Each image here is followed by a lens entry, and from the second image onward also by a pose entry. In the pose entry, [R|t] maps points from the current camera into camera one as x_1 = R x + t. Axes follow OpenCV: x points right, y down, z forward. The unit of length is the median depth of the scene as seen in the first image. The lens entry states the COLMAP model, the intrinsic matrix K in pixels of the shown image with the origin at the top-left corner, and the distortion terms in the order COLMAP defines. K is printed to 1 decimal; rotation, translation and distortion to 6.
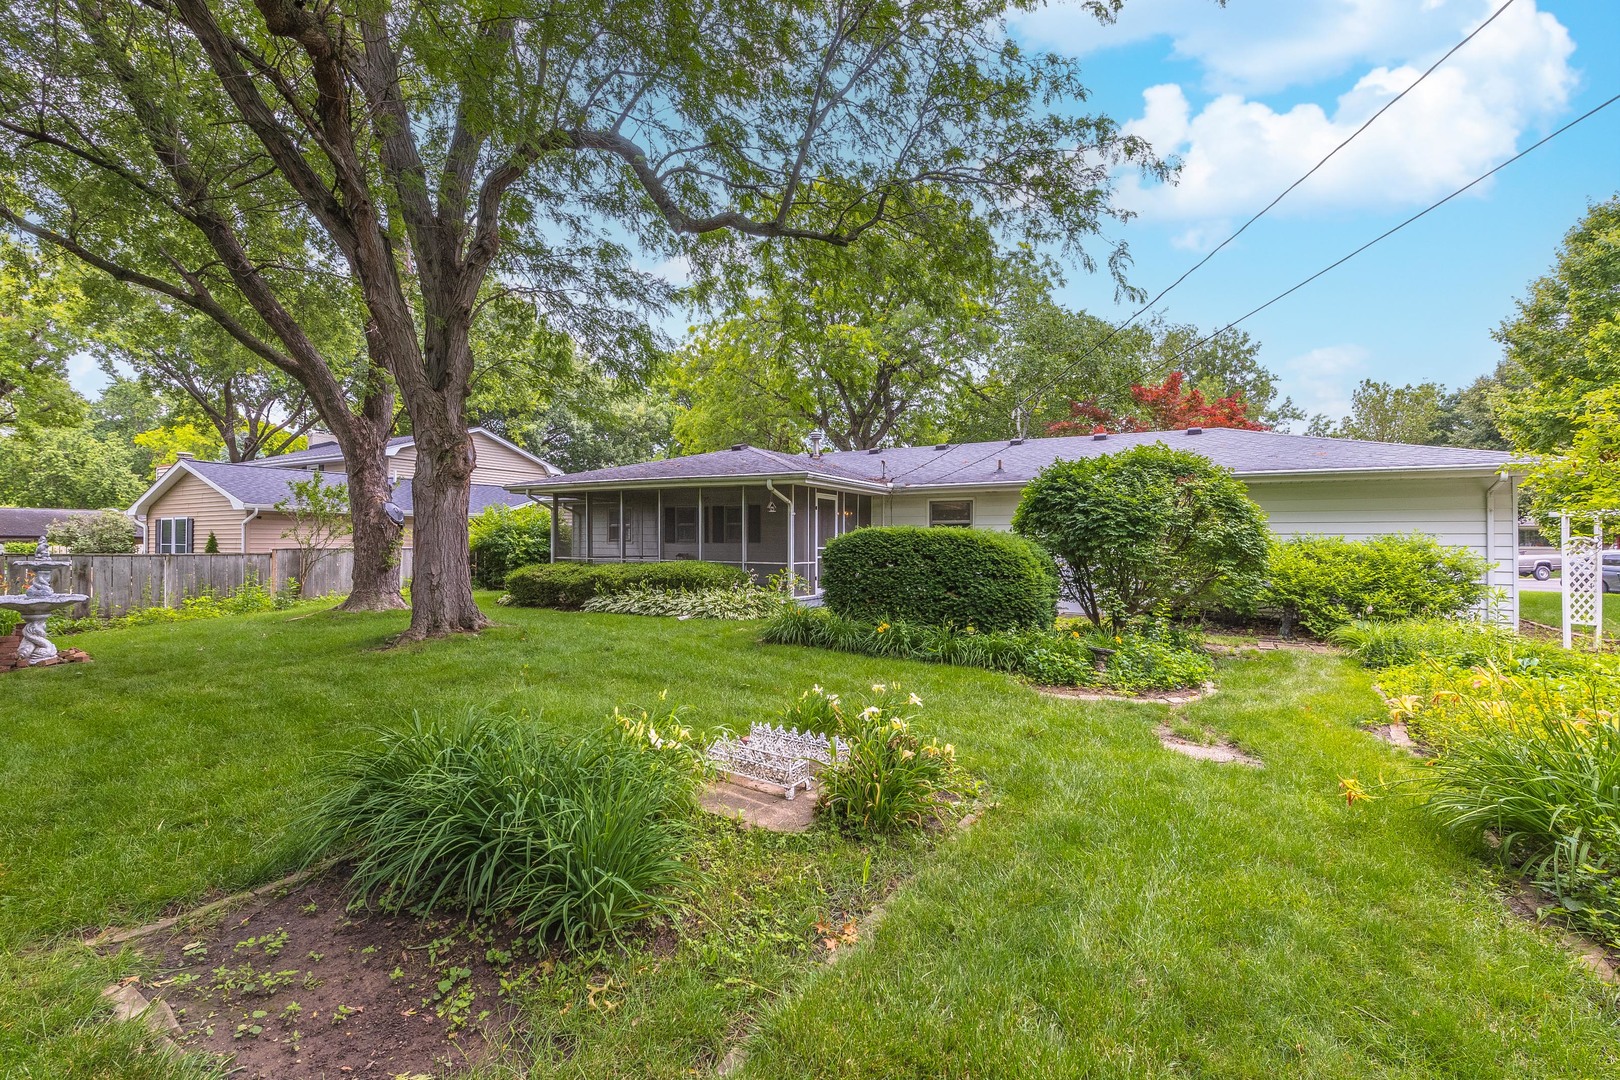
lens RADIAL K [[690.1, 0, 806.1], [0, 690.1, 545.1], [0, 0, 1]] dist [0.010768, -0.000753]
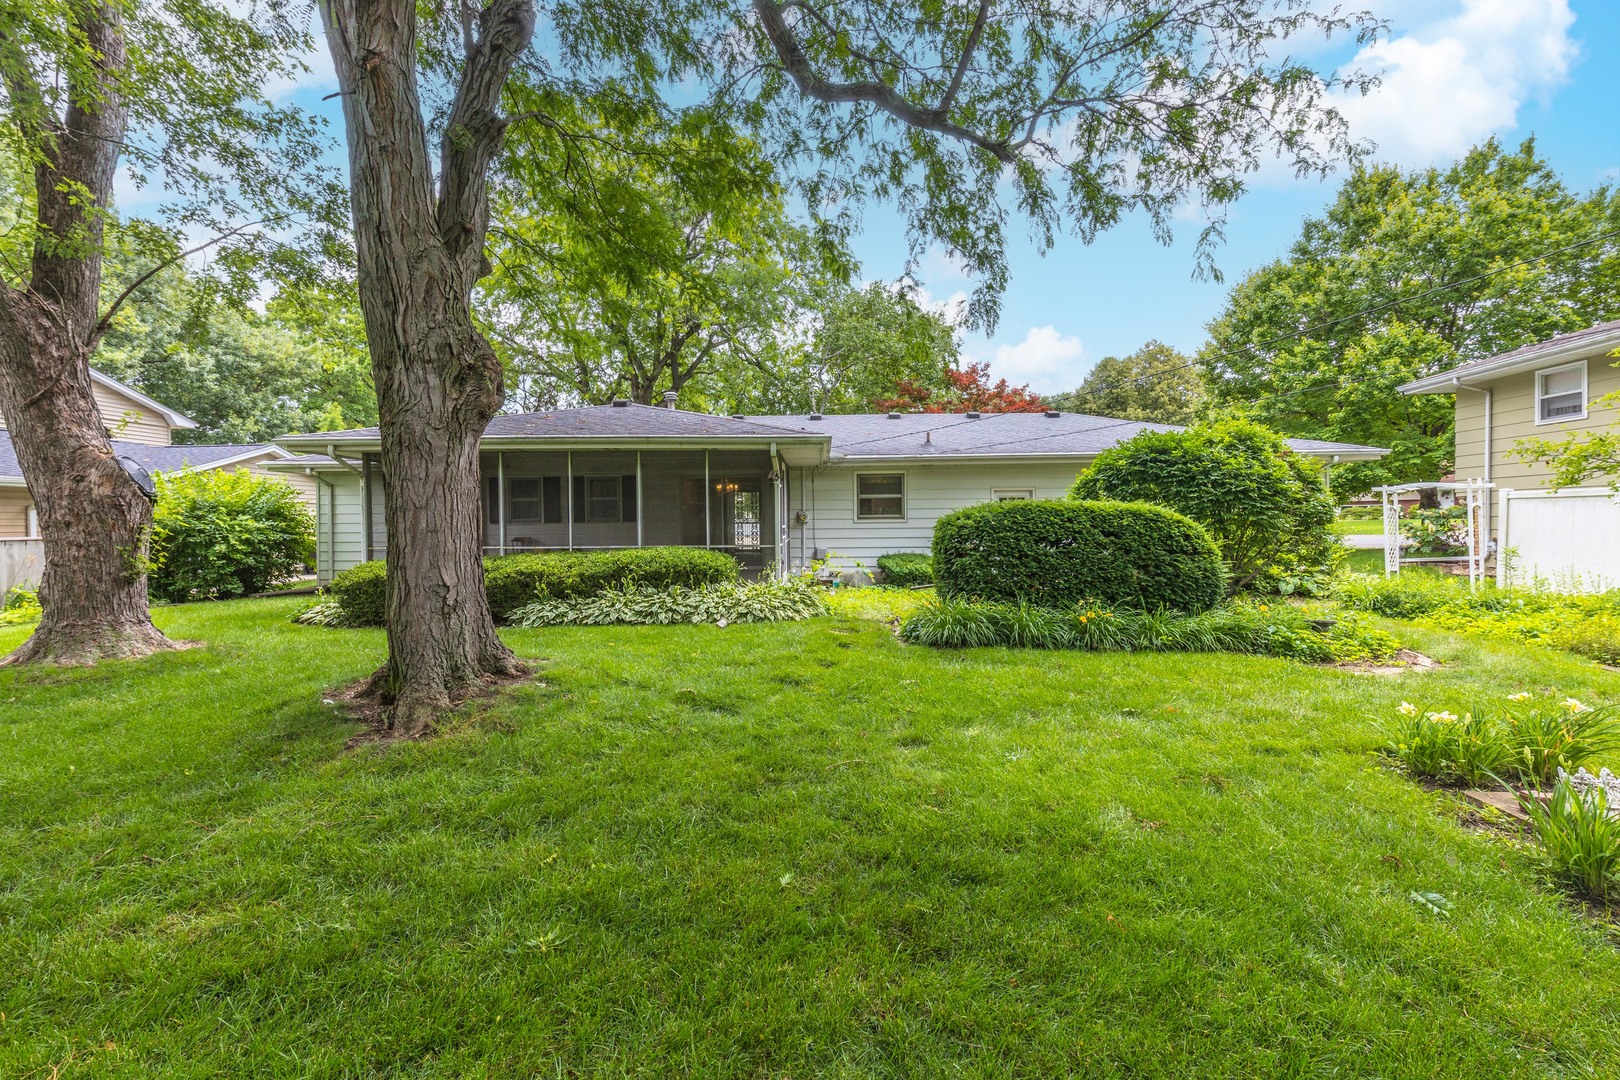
lens RADIAL K [[690.1, 0, 811.0], [0, 690.1, 533.4], [0, 0, 1]] dist [0.010768, -0.000753]
pose [[0.882845, -0.023482, 0.469077, -0.393553], [0.015376, 0.999659, 0.021104, -0.005558], [-0.469412, -0.011419, 0.882905, 0.265261]]
